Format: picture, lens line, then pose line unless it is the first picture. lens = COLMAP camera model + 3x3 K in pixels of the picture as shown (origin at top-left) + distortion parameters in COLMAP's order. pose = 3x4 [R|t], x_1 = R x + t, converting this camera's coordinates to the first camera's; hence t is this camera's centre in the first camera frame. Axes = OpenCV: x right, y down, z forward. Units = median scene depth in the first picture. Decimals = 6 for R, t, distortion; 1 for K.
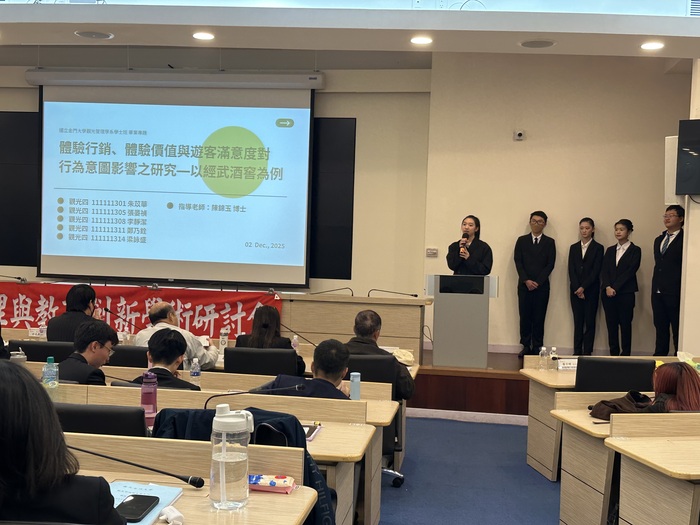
lens RADIAL K [[859.0, 0, 345.3], [0, 859.0, 269.0], [0, 0, 1]] dist [0.104521, 0.000000]
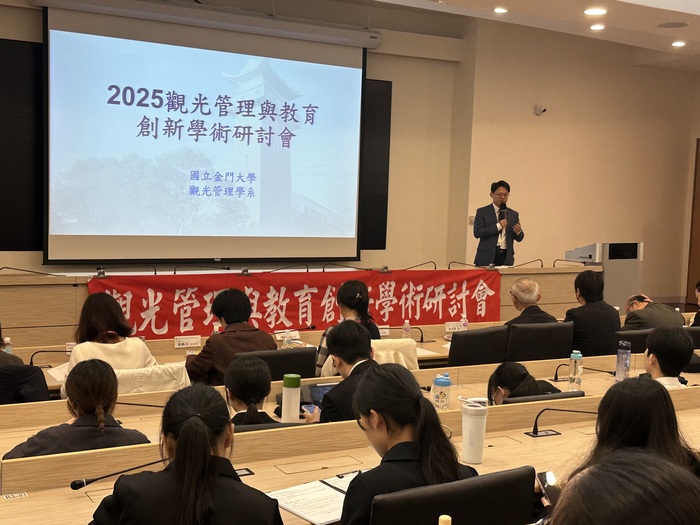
lens RADIAL K [[985.0, 0, 348.0], [0, 985.0, 237.3], [0, 0, 1]] dist [0.186159, 0.000000]
pose [[0.764737, -0.034922, 0.643395, -0.918974], [0.019331, 0.999324, 0.031265, -0.046314], [-0.644052, -0.011472, 0.764896, 0.233141]]
